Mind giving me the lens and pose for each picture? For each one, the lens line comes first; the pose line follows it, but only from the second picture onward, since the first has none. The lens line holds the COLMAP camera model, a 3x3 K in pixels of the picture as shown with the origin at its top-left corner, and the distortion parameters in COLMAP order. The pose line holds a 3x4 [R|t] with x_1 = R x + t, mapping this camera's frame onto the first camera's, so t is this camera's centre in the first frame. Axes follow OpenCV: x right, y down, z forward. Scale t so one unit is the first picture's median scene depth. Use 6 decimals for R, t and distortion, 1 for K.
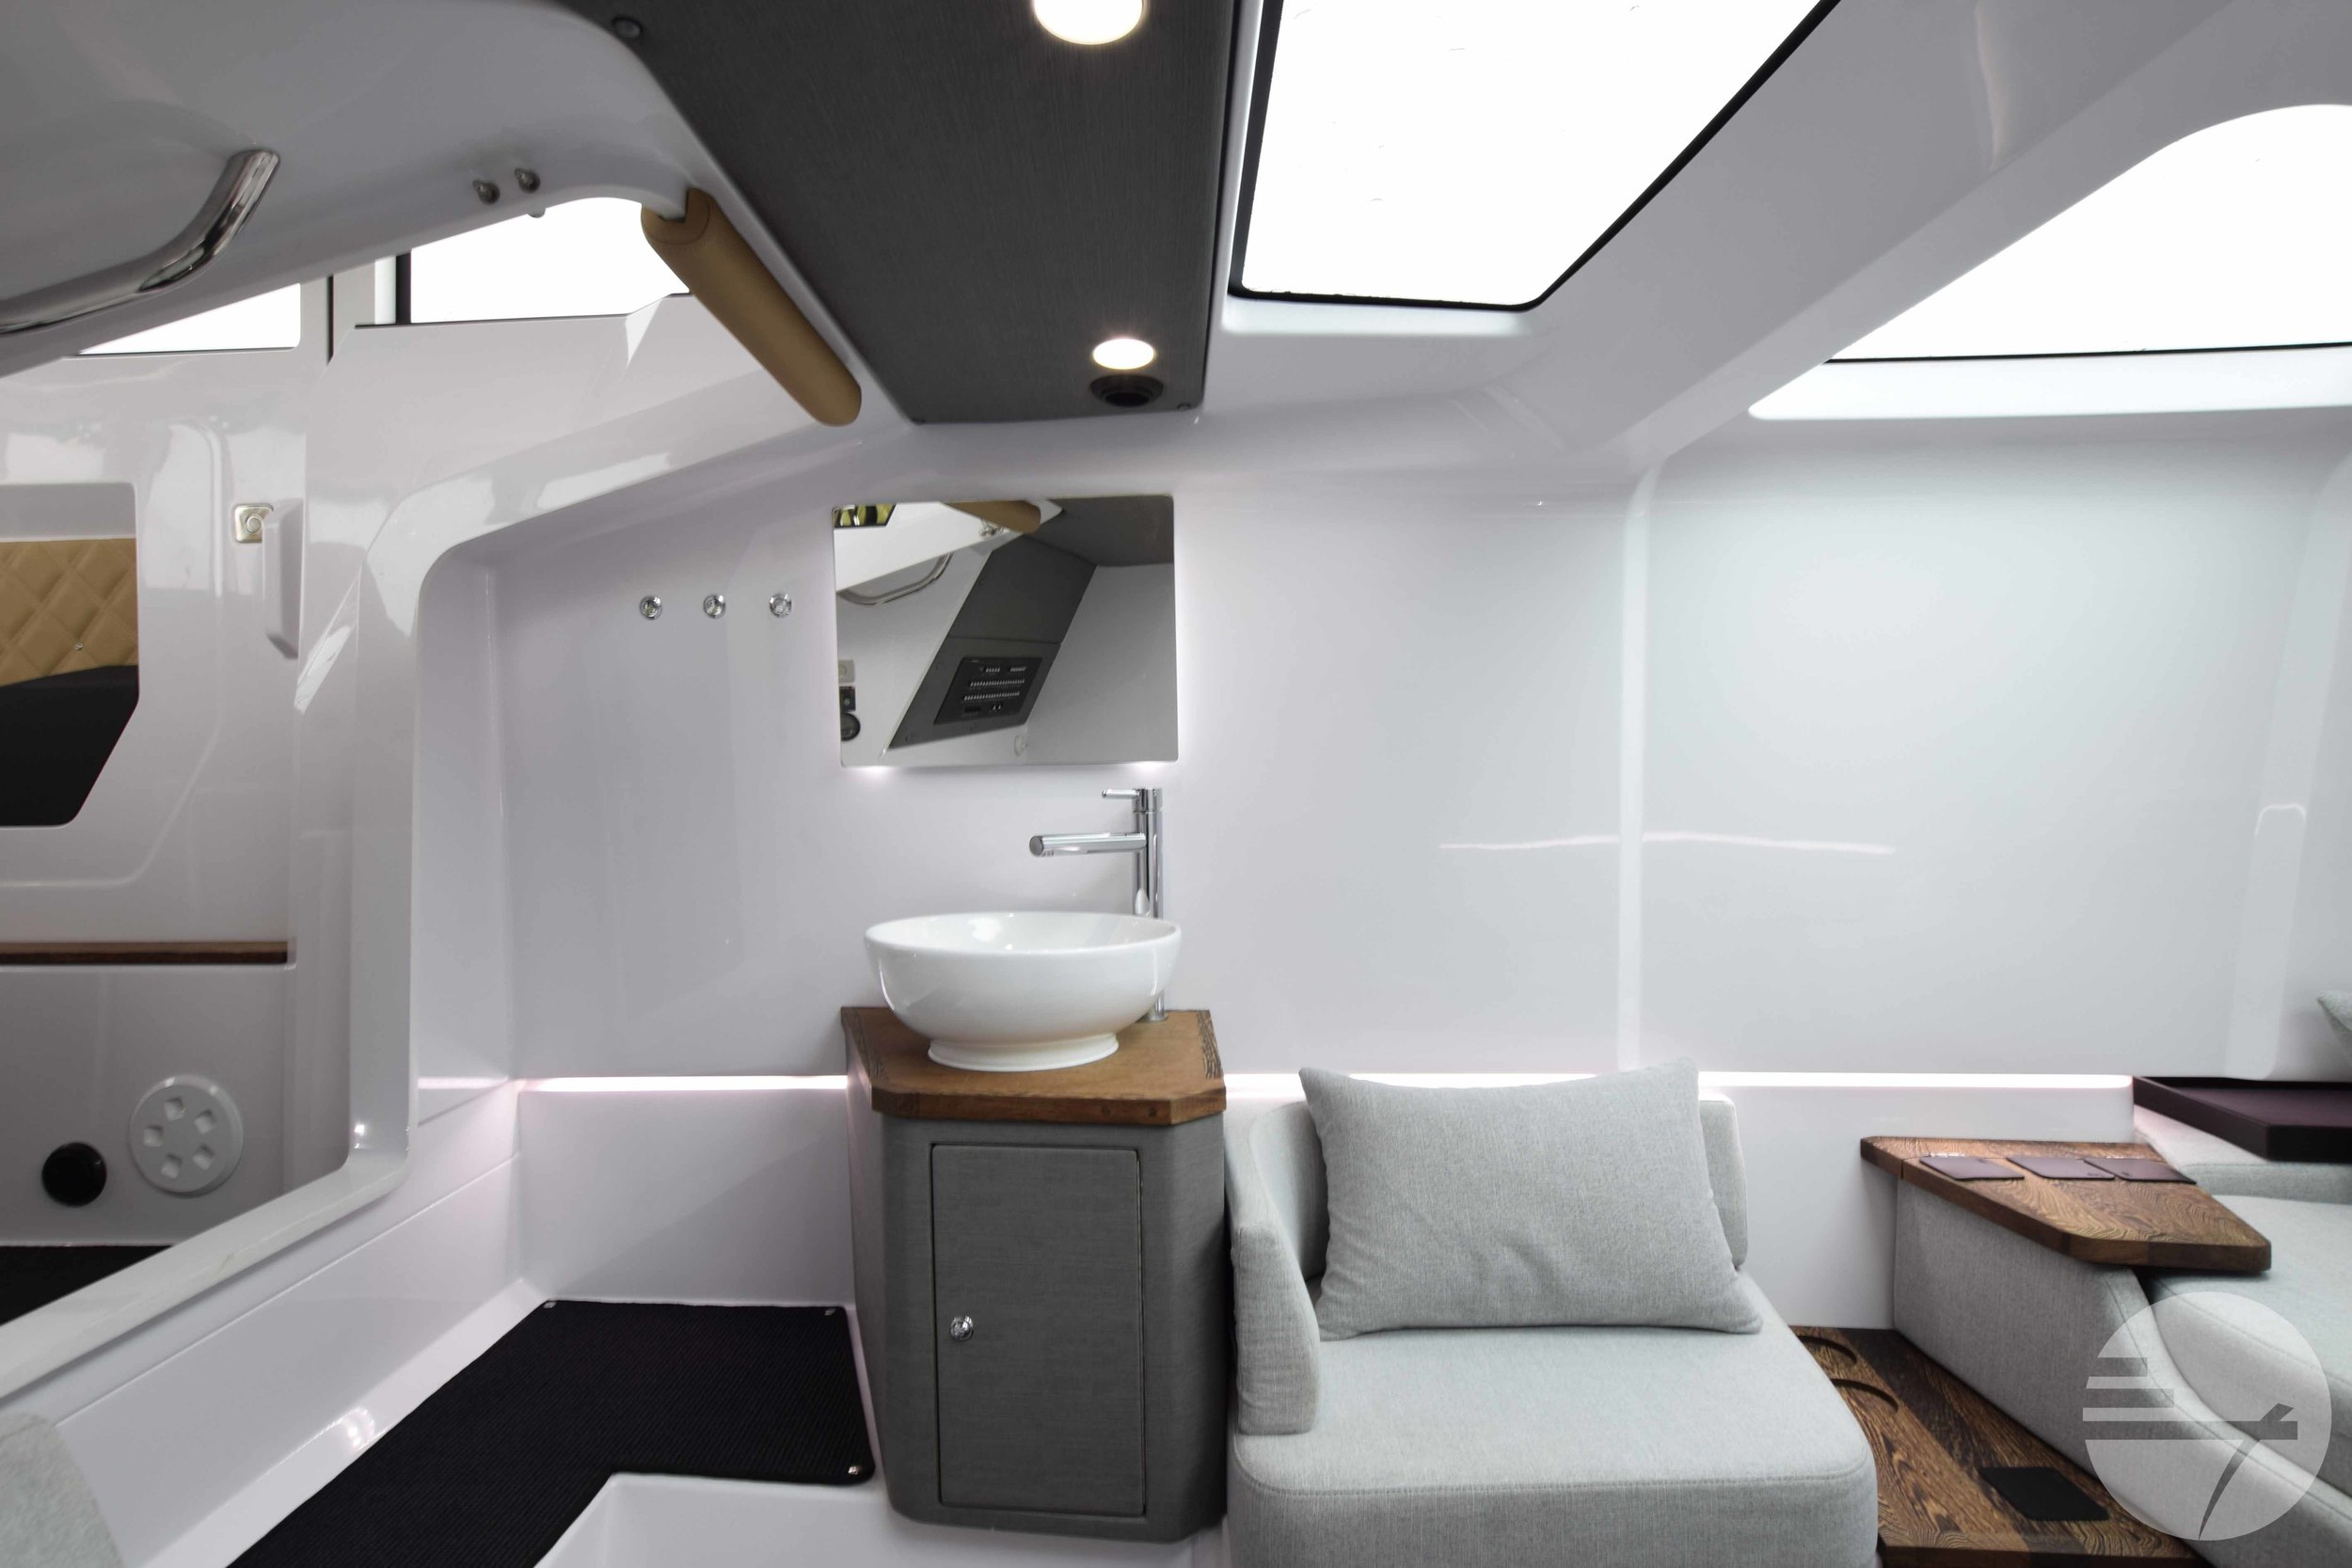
lens RADIAL K [[1053.0, 0, 1174.7], [0, 1053.0, 793.0], [0, 0, 1]] dist [-0.040445, 0.007718]
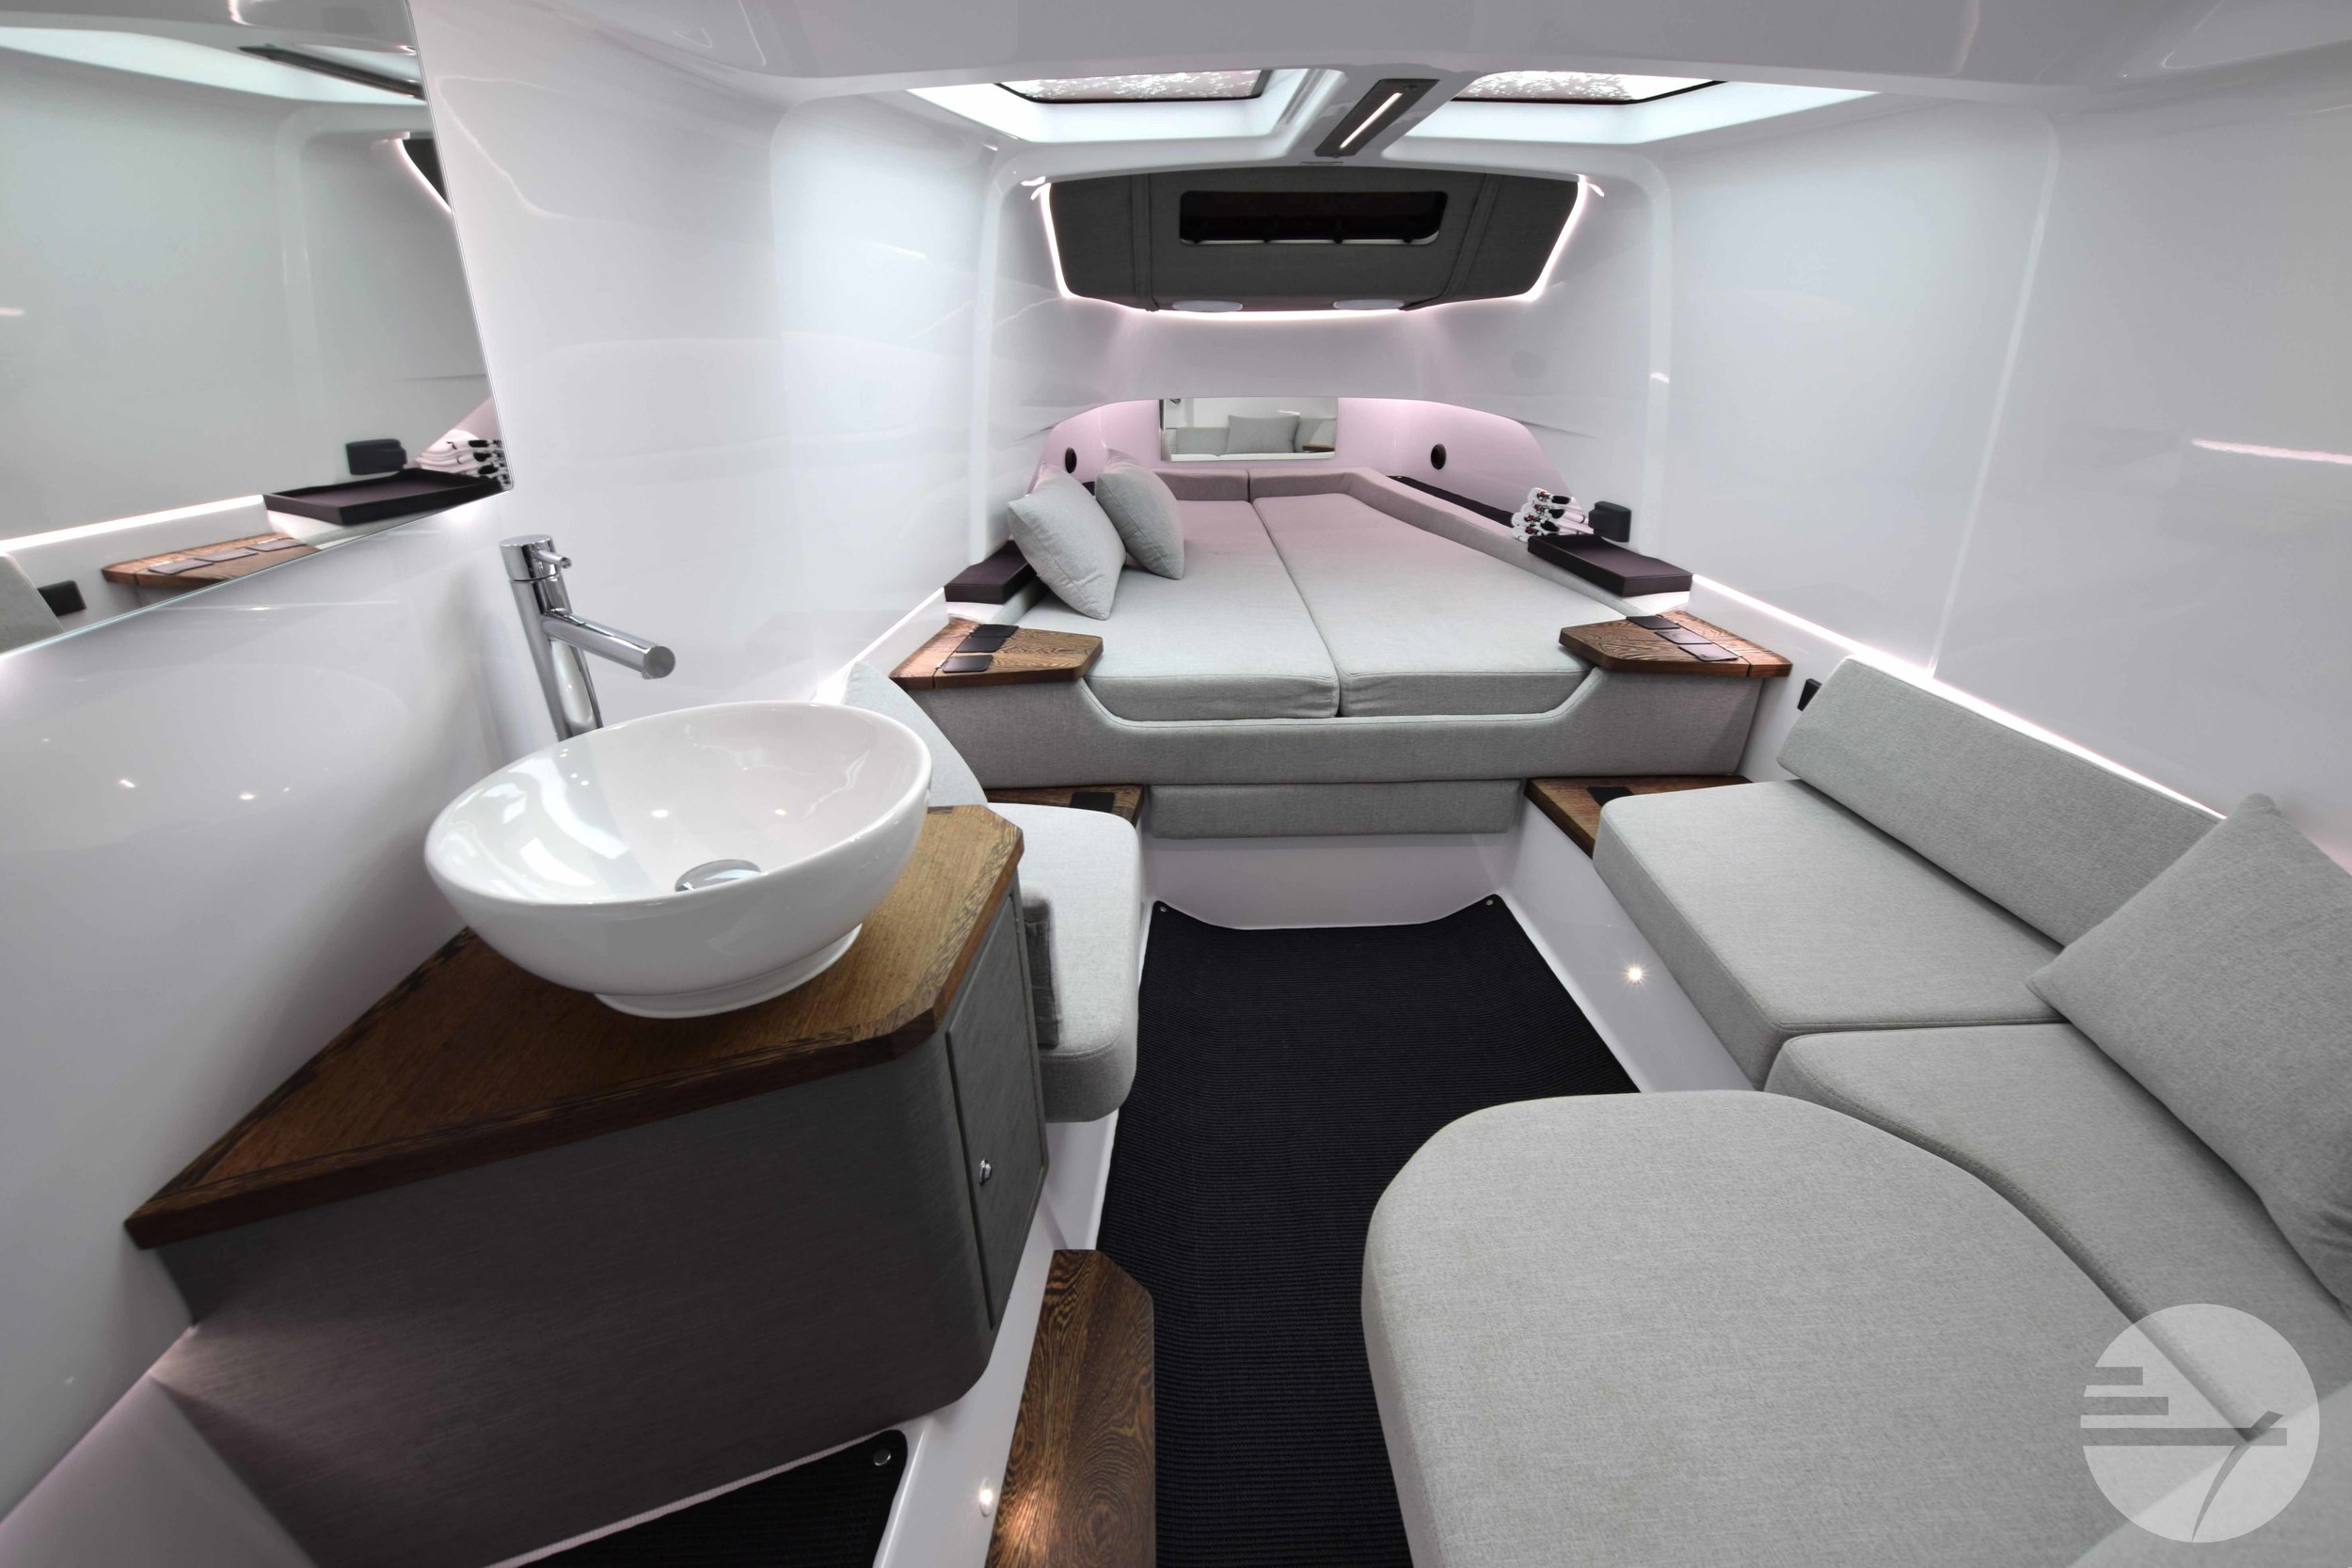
lens RADIAL K [[1053.0, 0, 1174.7], [0, 1053.0, 793.0], [0, 0, 1]] dist [-0.040445, 0.007718]
pose [[-0.010398, -0.441668, 0.897118, -0.772043], [0.041075, 0.896221, 0.441702, -0.153449], [-0.999102, 0.041442, 0.008823, 0.731776]]
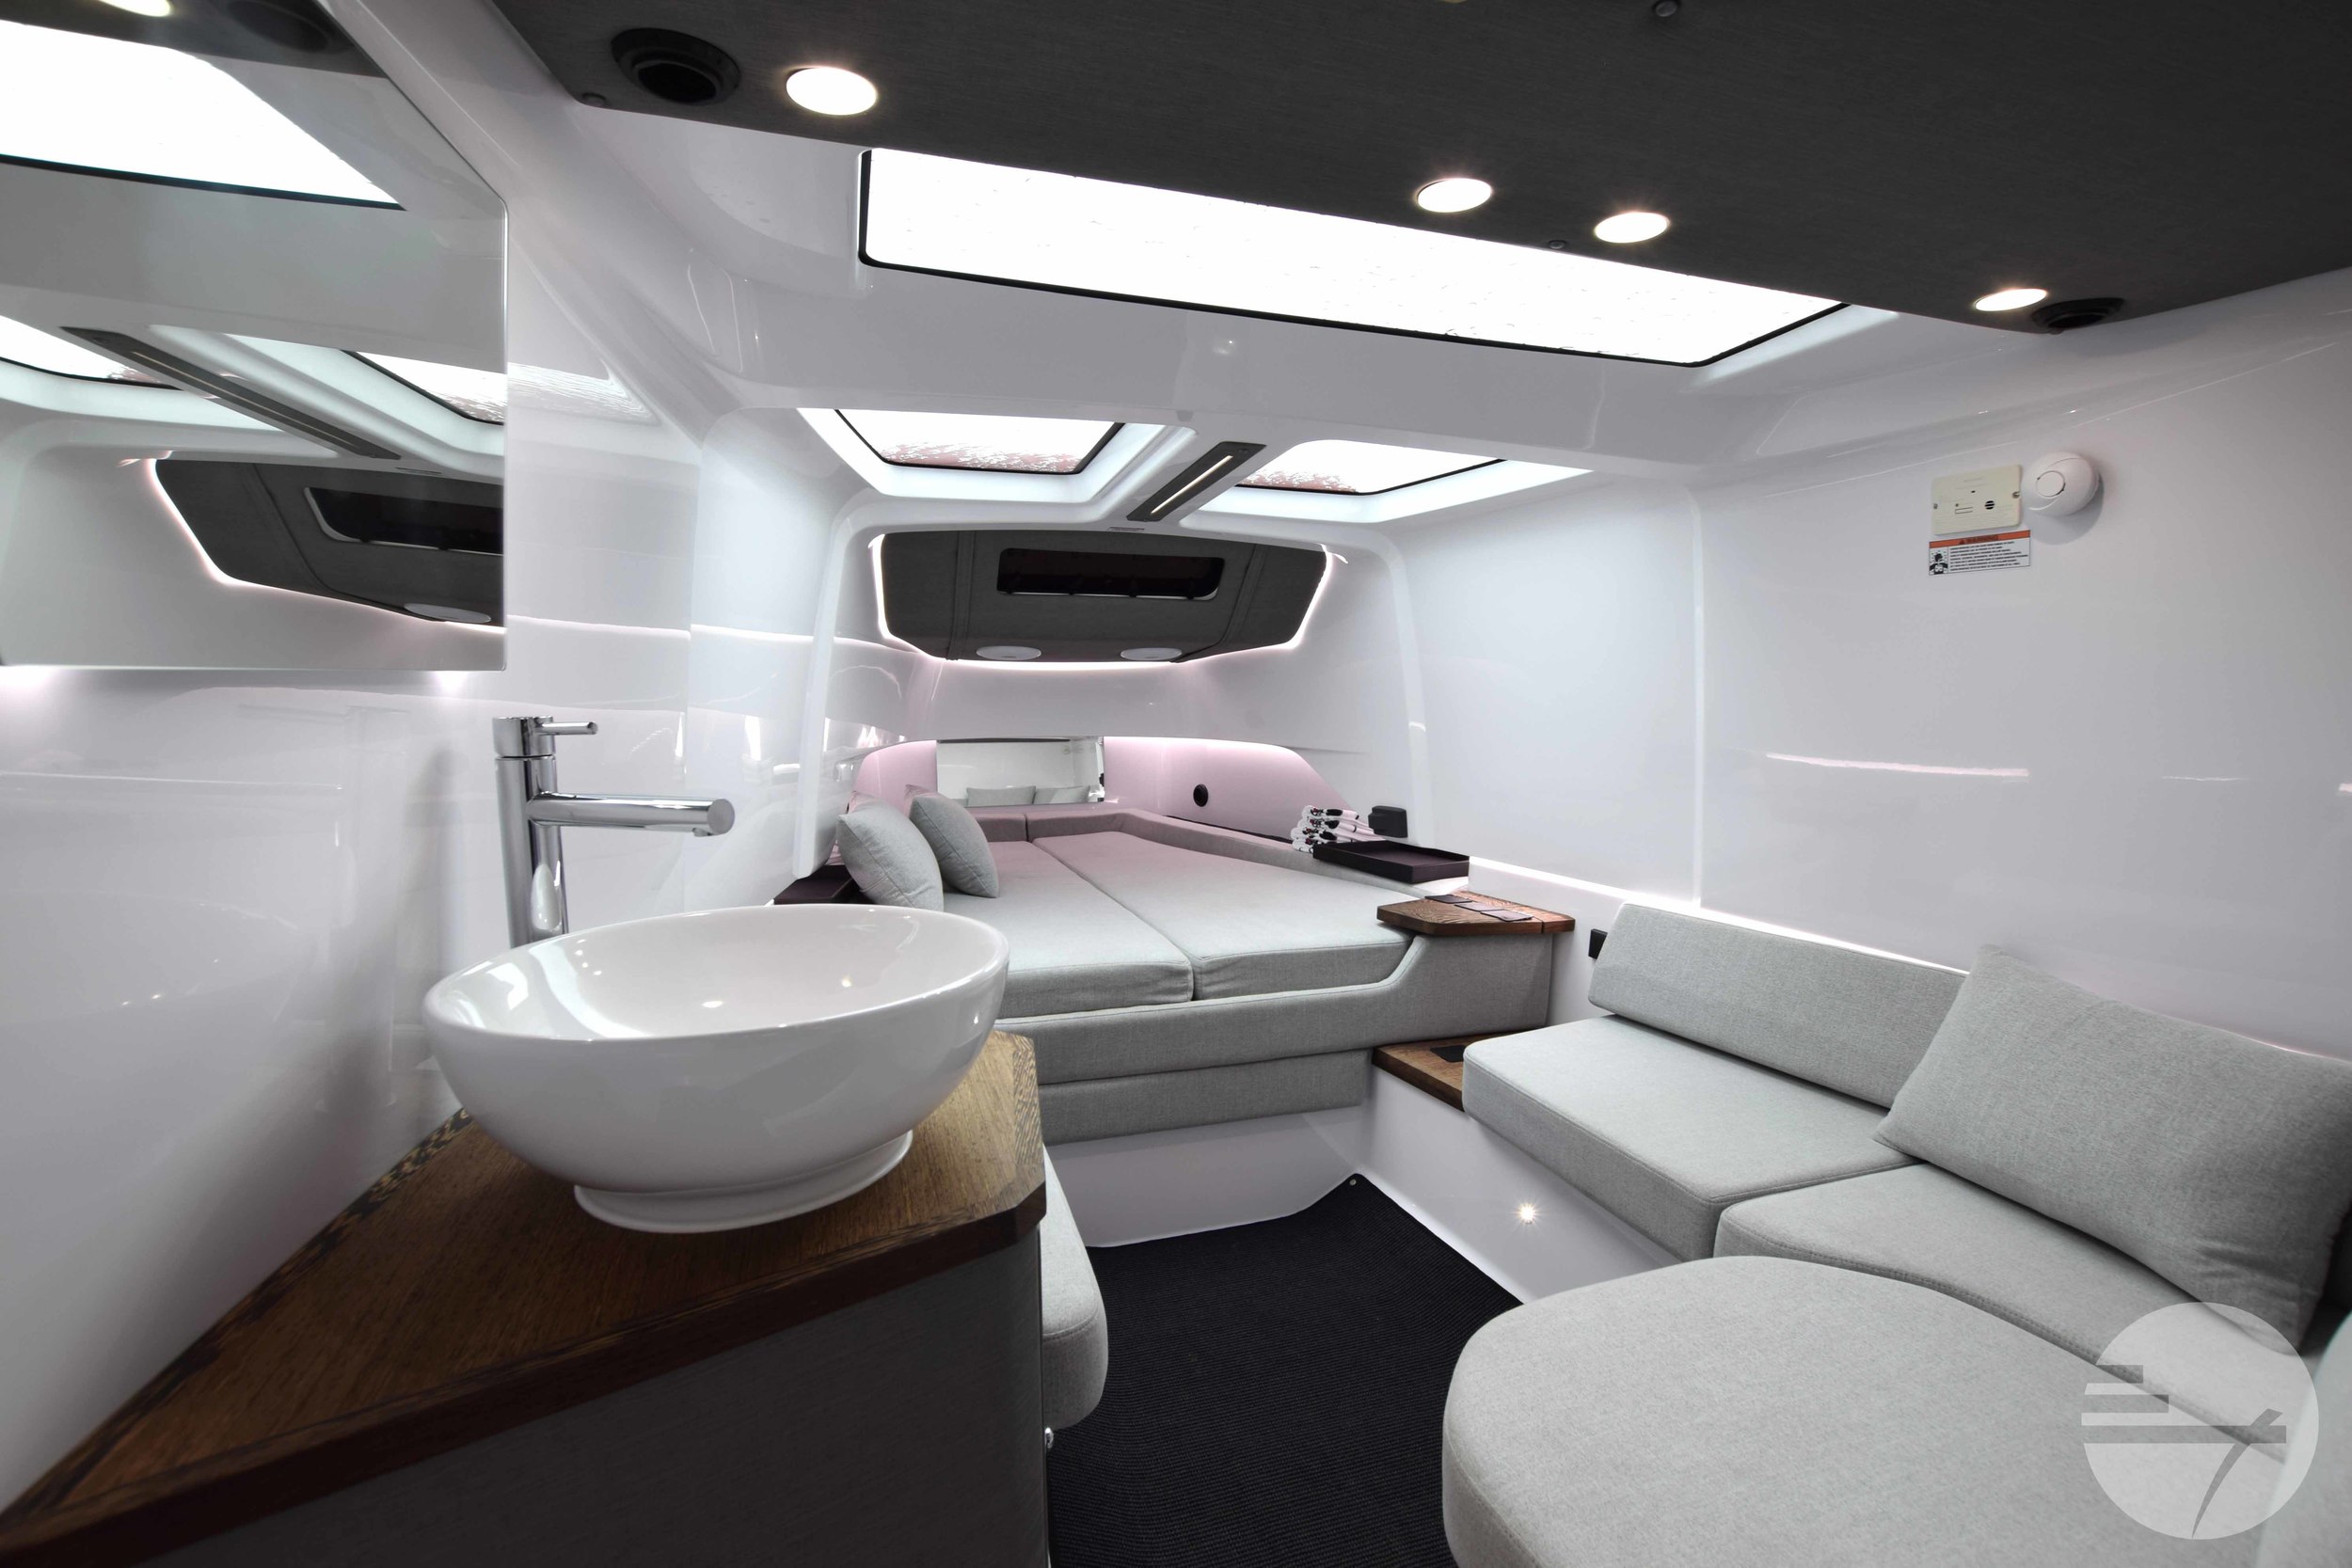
lens RADIAL K [[1047.5, 0, 1181.3], [0, 1047.5, 794.7], [0, 0, 1]] dist [-0.027129, 0.001082]
pose [[-0.294466, -0.093374, 0.951089, -0.789781], [0.028175, 0.993934, 0.106304, -0.016523], [-0.955246, 0.058100, -0.290050, 0.983740]]
